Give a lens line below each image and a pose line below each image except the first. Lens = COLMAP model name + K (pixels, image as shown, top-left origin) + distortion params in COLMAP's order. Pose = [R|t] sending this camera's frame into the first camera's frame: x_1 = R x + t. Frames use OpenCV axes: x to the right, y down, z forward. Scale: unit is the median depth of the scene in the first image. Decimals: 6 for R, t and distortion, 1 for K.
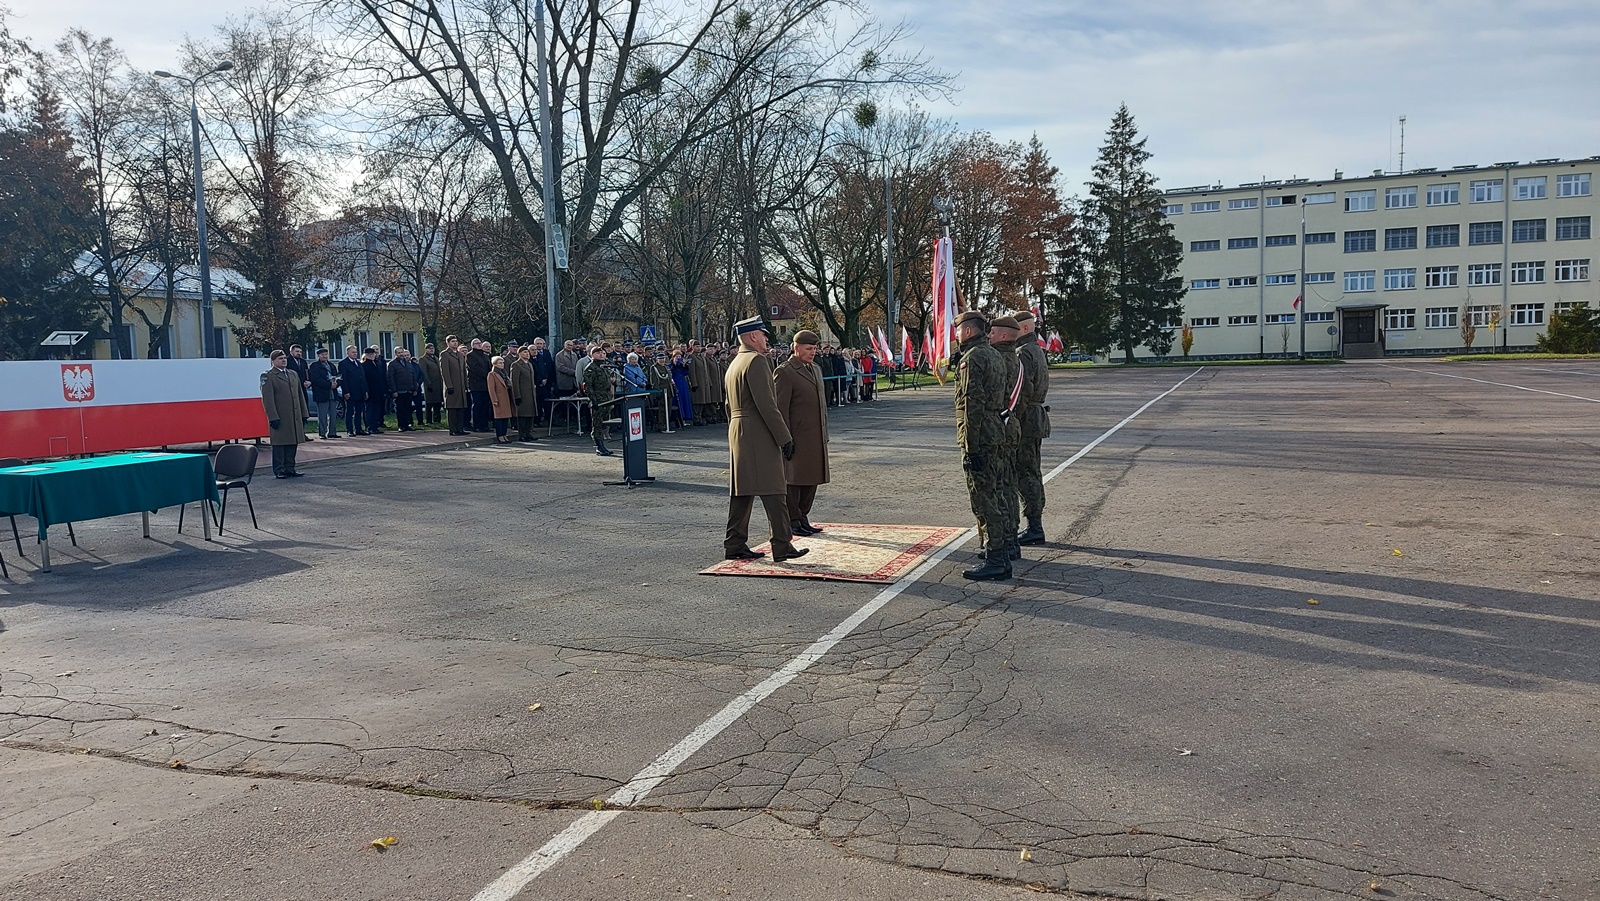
lens RADIAL K [[1134.7, 0, 809.7], [0, 1134.7, 454.7], [0, 0, 1]] dist [0.090662, -0.094280]
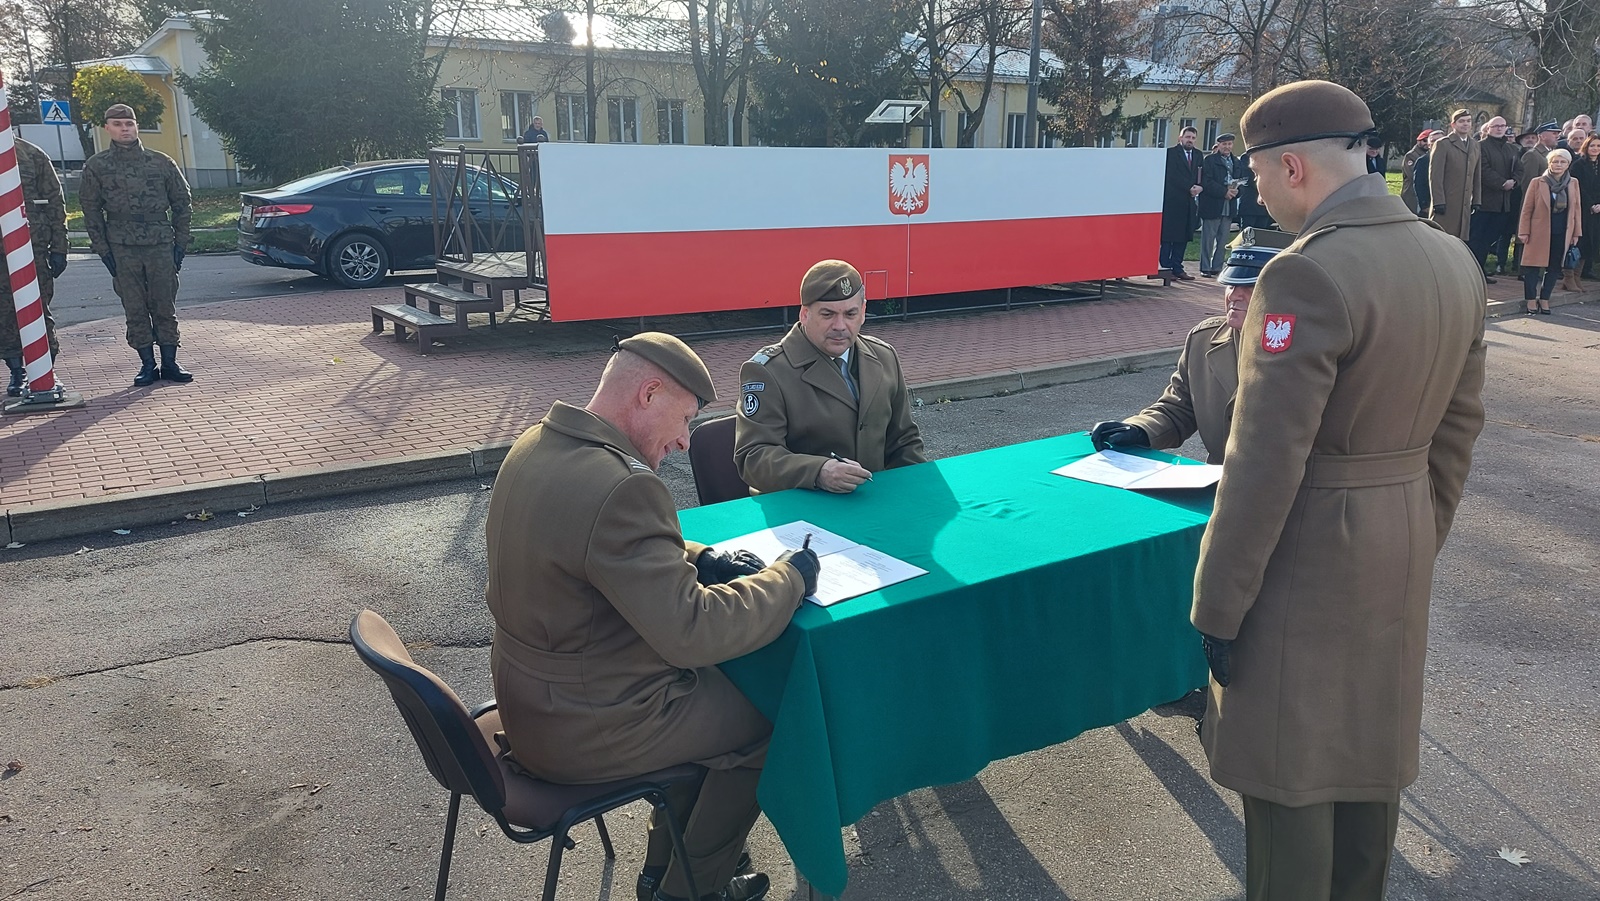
lens RADIAL K [[1134.7, 0, 808.9], [0, 1134.7, 444.5], [0, 0, 1]] dist [0.090662, -0.094280]
pose [[0.807756, 0.166784, -0.565432, -0.079950], [-0.070697, 0.979628, 0.187963, -0.009773], [0.585263, -0.111853, 0.803092, 0.120454]]
